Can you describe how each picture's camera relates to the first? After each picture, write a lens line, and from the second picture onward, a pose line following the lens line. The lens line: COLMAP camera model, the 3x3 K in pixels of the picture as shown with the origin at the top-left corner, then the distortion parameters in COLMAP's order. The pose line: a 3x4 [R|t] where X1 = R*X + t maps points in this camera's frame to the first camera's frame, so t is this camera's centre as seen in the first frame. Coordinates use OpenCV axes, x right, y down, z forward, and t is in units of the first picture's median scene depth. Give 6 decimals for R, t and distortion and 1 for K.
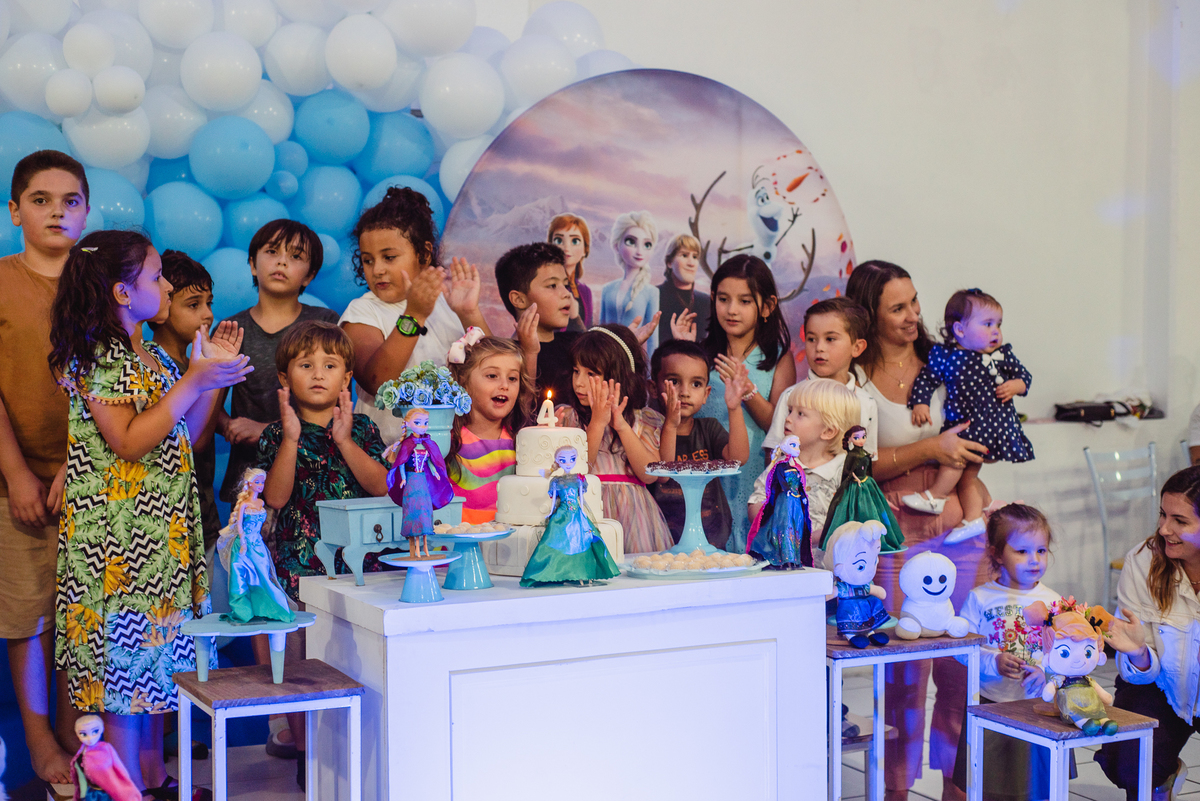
lens RADIAL K [[1810.5, 0, 600.0], [0, 1810.5, 400.5], [0, 0, 1]] dist [-0.055199, -0.146033]
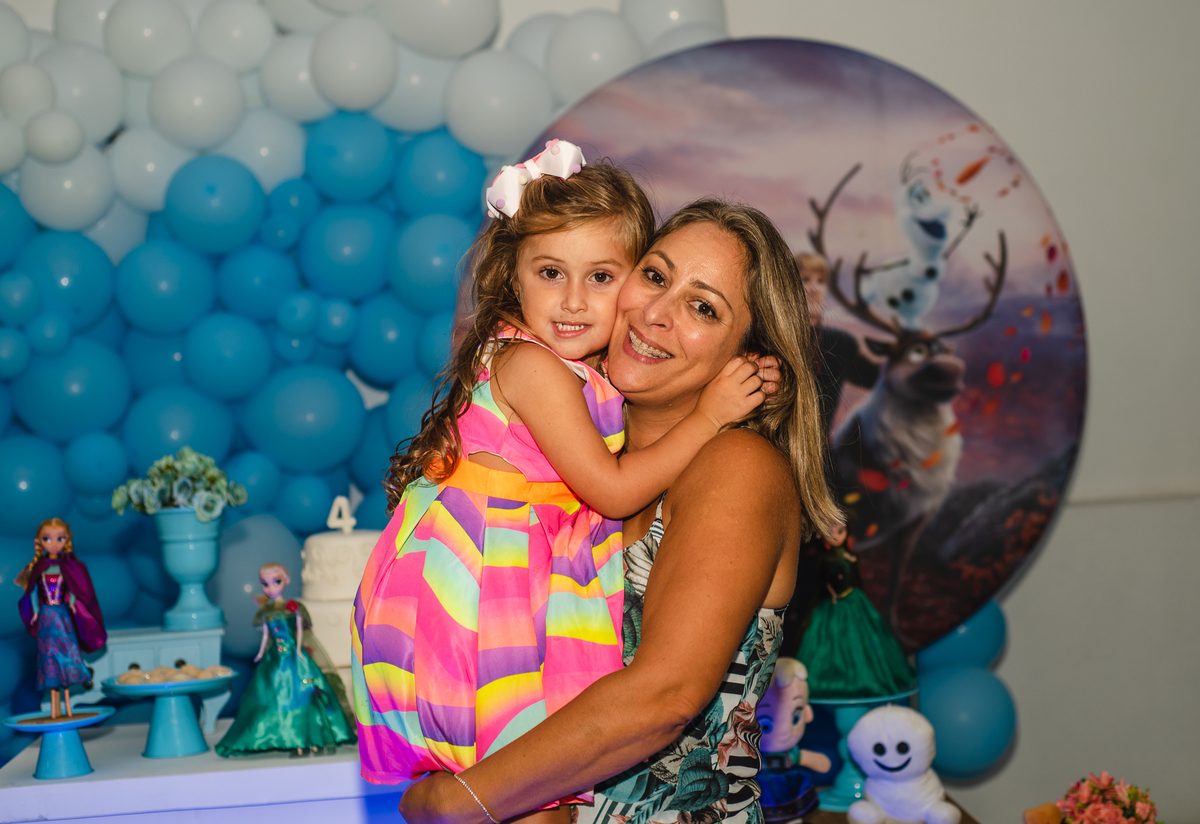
lens RADIAL K [[1980.4, 0, 600.0], [0, 1980.4, 412.0], [0, 0, 1]] dist [-0.194886, 1.250357]
pose [[0.926602, -0.043153, -0.373560, 0.280509], [0.035598, 0.998999, -0.027103, -0.006684], [0.374356, 0.011816, 0.927210, 0.216598]]
